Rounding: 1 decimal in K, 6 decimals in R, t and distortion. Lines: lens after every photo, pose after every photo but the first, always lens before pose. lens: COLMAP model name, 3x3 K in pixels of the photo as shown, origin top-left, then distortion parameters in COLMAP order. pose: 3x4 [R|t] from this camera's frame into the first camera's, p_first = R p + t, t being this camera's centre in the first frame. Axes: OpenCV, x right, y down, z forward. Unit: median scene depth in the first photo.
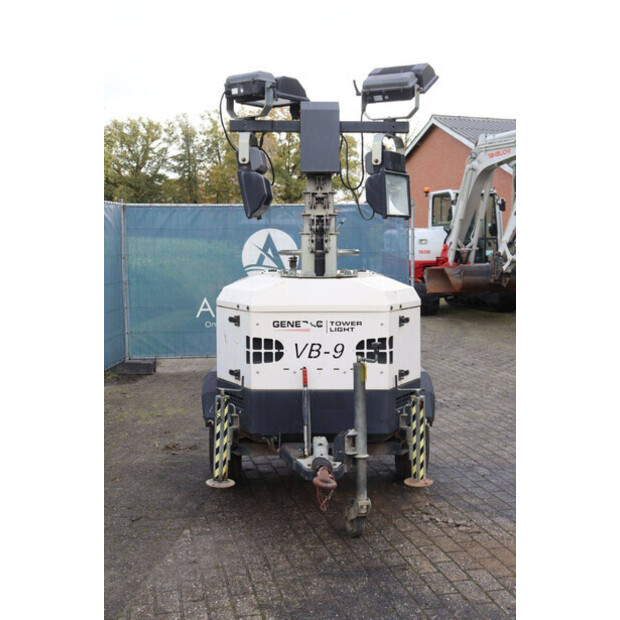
lens RADIAL K [[779.8, 0, 310.0], [0, 779.8, 310.0], [0, 0, 1]] dist [0.047736, 0.016672]
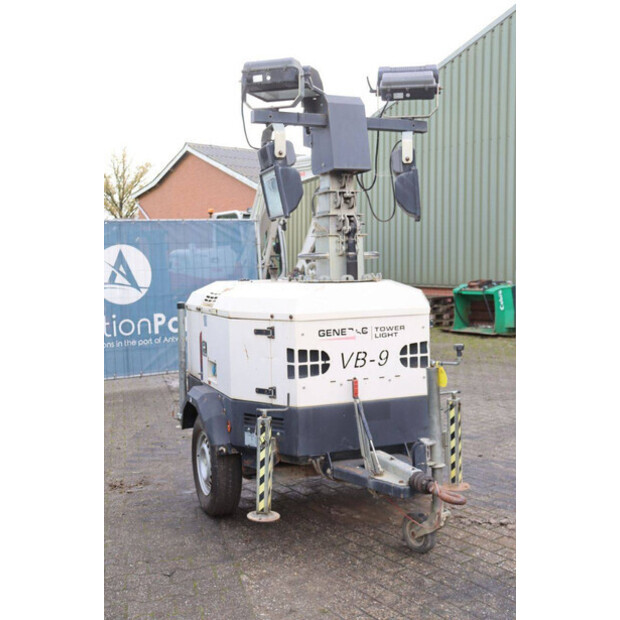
lens RADIAL K [[731.0, 0, 310.0], [0, 731.0, 310.0], [0, 0, 1]] dist [0.011761, 0.023837]
pose [[0.933650, -0.043035, 0.355591, -0.354973], [0.052131, 0.998512, -0.016033, 0.003933], [-0.354372, 0.033506, 0.934504, 0.200467]]
